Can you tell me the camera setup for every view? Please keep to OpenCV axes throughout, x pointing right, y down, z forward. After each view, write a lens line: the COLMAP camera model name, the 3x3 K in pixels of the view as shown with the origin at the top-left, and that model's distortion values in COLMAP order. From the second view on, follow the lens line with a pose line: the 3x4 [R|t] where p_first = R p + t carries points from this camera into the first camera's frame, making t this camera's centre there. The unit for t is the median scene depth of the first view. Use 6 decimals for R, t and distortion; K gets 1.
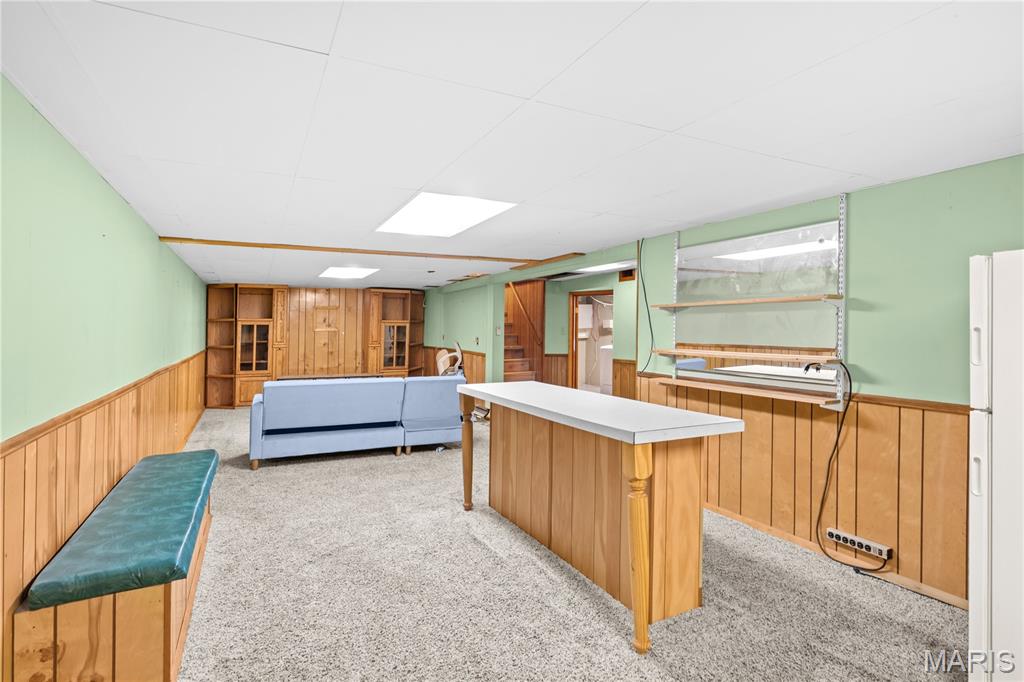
lens RADIAL K [[509.9, 0, 519.0], [0, 509.9, 321.0], [0, 0, 1]] dist [-0.016736, 0.000554]
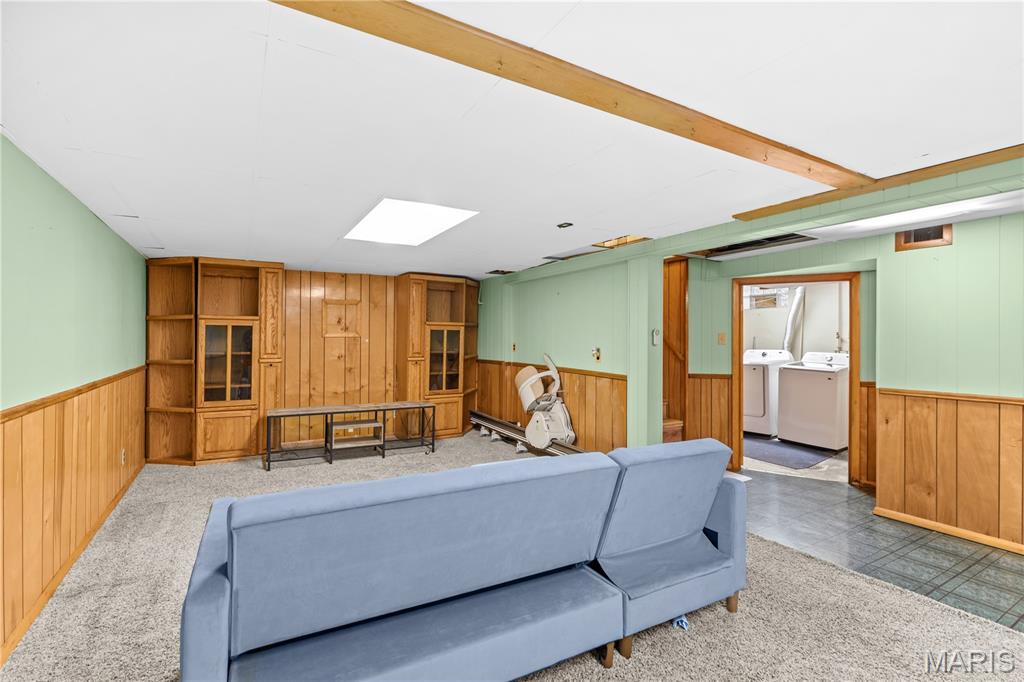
lens RADIAL K [[470.6, 0, 515.7], [0, 470.6, 348.1], [0, 0, 1]] dist [0.001660, 0.001074]
pose [[0.998715, 0.005213, 0.050406, -0.203028], [-0.006978, 0.999366, 0.034903, 0.012226], [-0.050192, -0.035210, 0.998119, 0.413496]]
